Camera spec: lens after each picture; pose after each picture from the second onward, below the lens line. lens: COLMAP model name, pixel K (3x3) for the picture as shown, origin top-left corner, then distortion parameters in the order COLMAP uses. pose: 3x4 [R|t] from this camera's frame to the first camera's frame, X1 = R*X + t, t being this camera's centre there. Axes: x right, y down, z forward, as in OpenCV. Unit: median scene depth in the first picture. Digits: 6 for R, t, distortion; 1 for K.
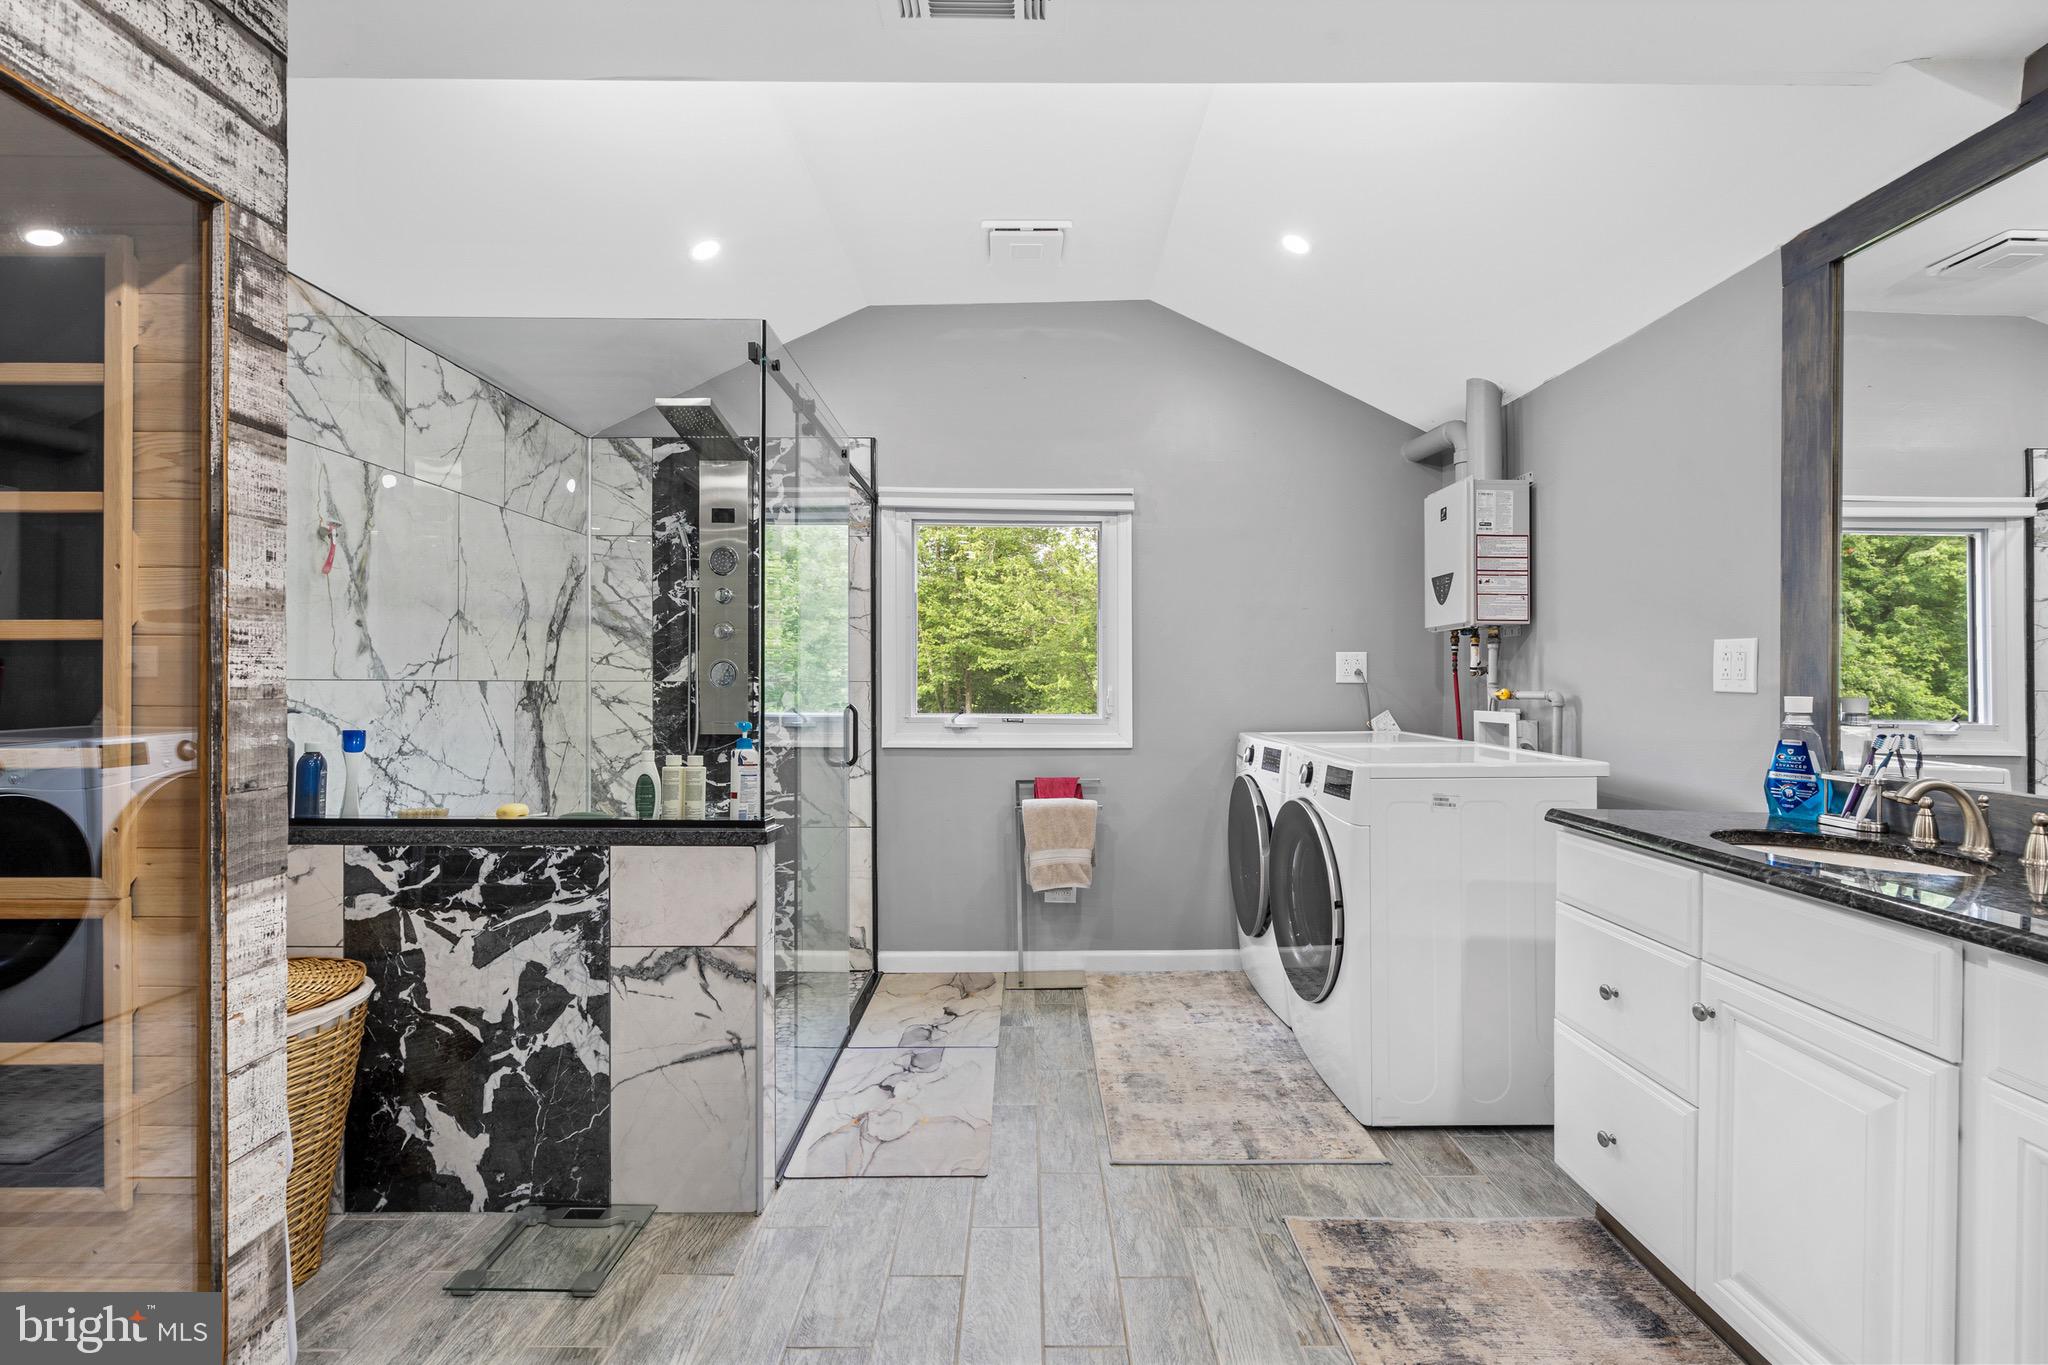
lens RADIAL K [[938.7, 0, 1025.9], [0, 938.7, 695.9], [0, 0, 1]] dist [0.000492, 0.001063]
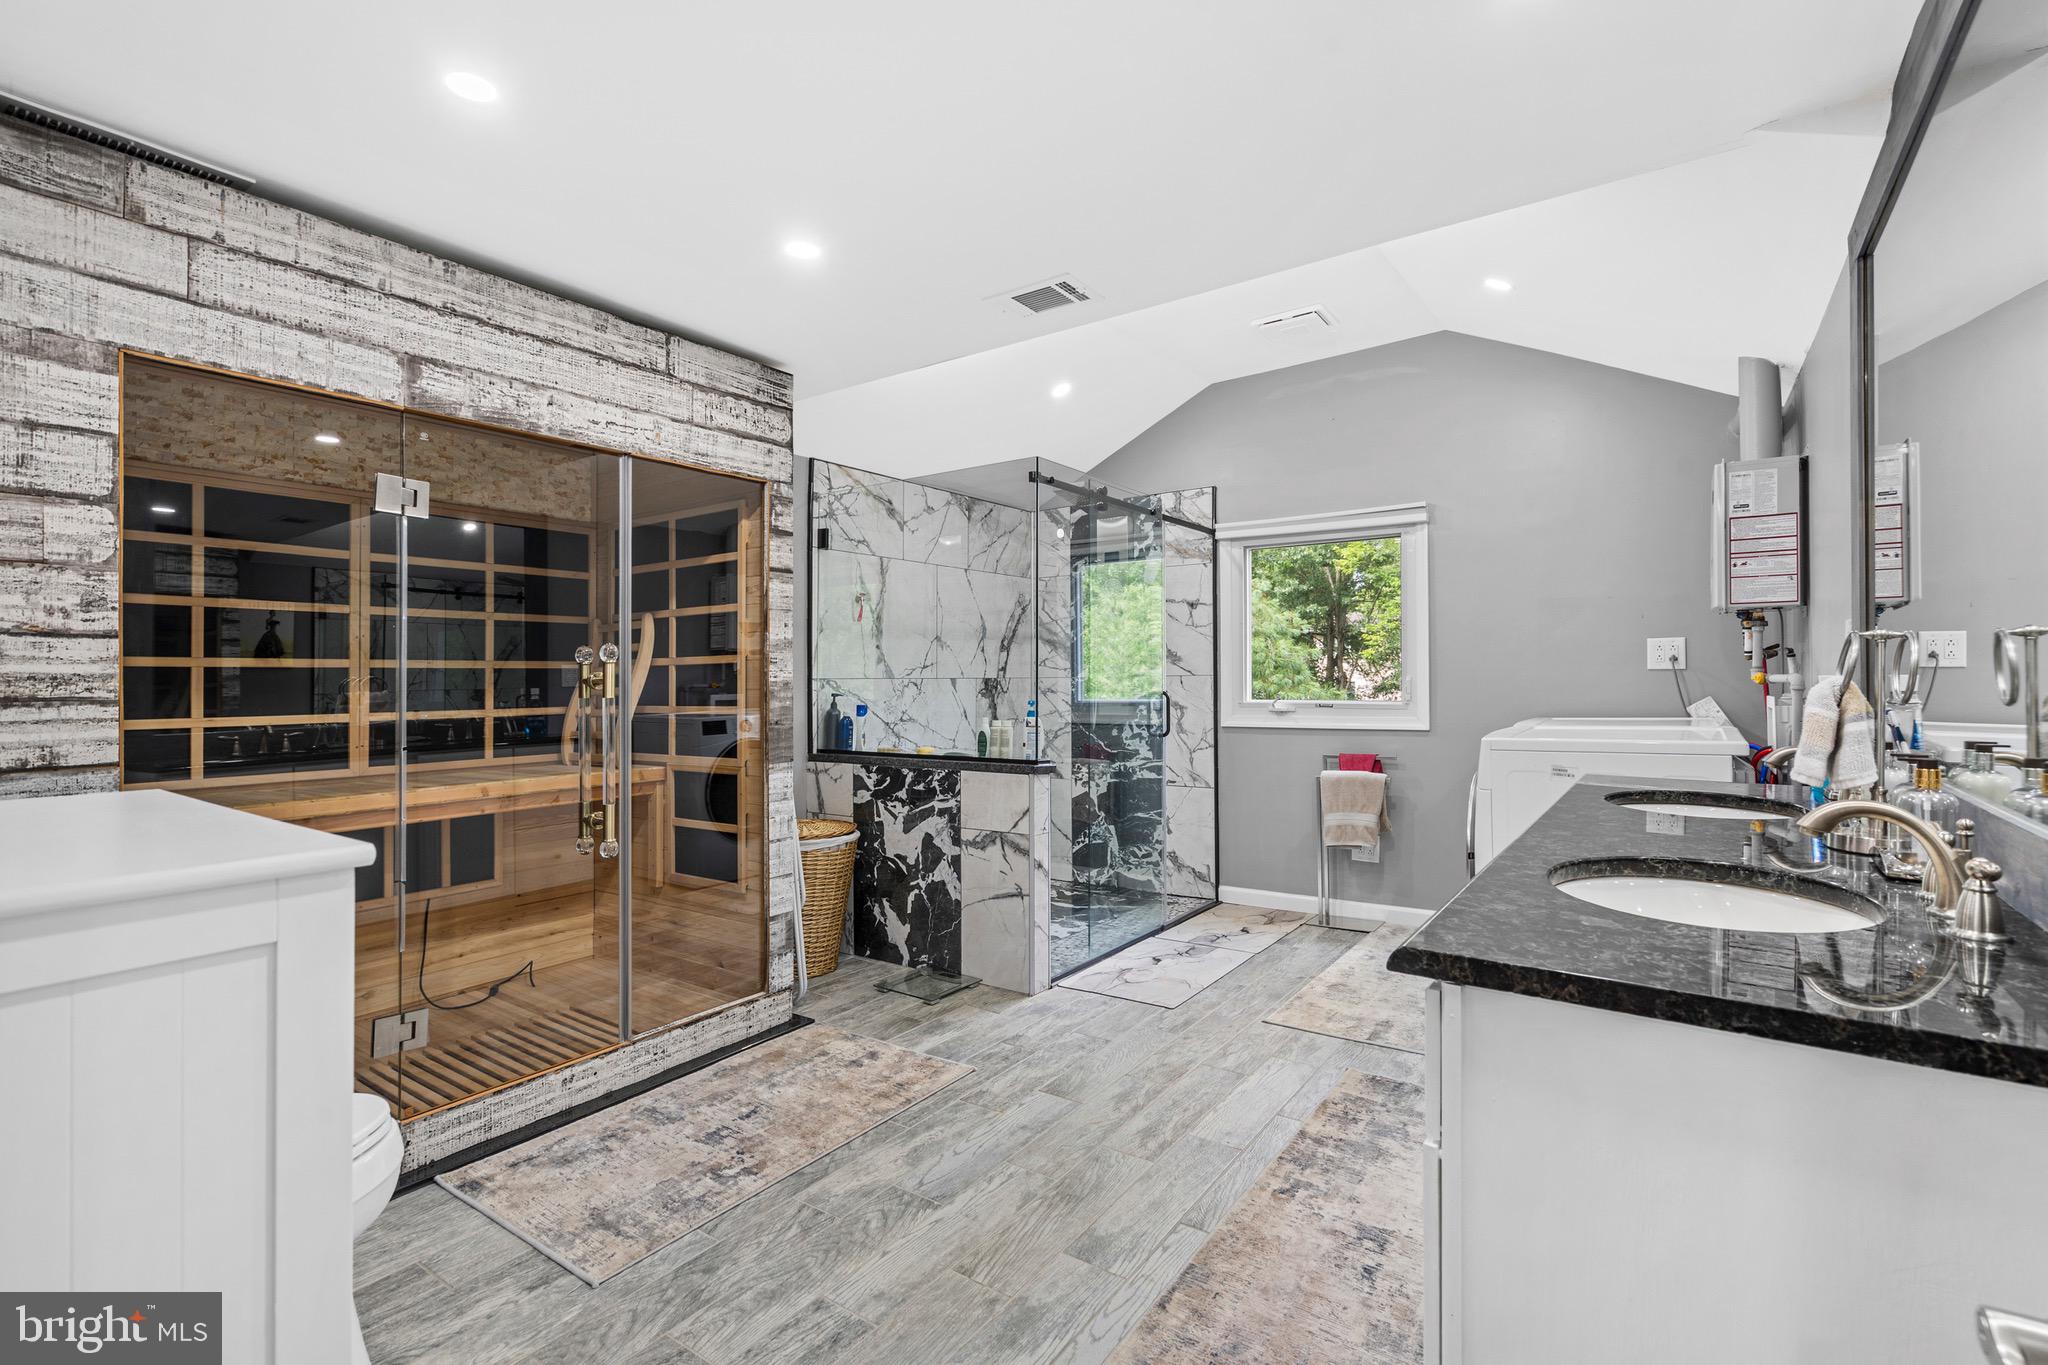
lens RADIAL K [[938.4, 0, 1024.0], [0, 938.4, 682.5], [0, 0, 1]] dist [-0.001834, 0.000299]
pose [[0.816197, -0.010833, -0.577672, 0.672012], [0.005087, 0.999920, -0.011564, 0.015565], [0.577751, 0.006500, 0.816187, -0.368567]]
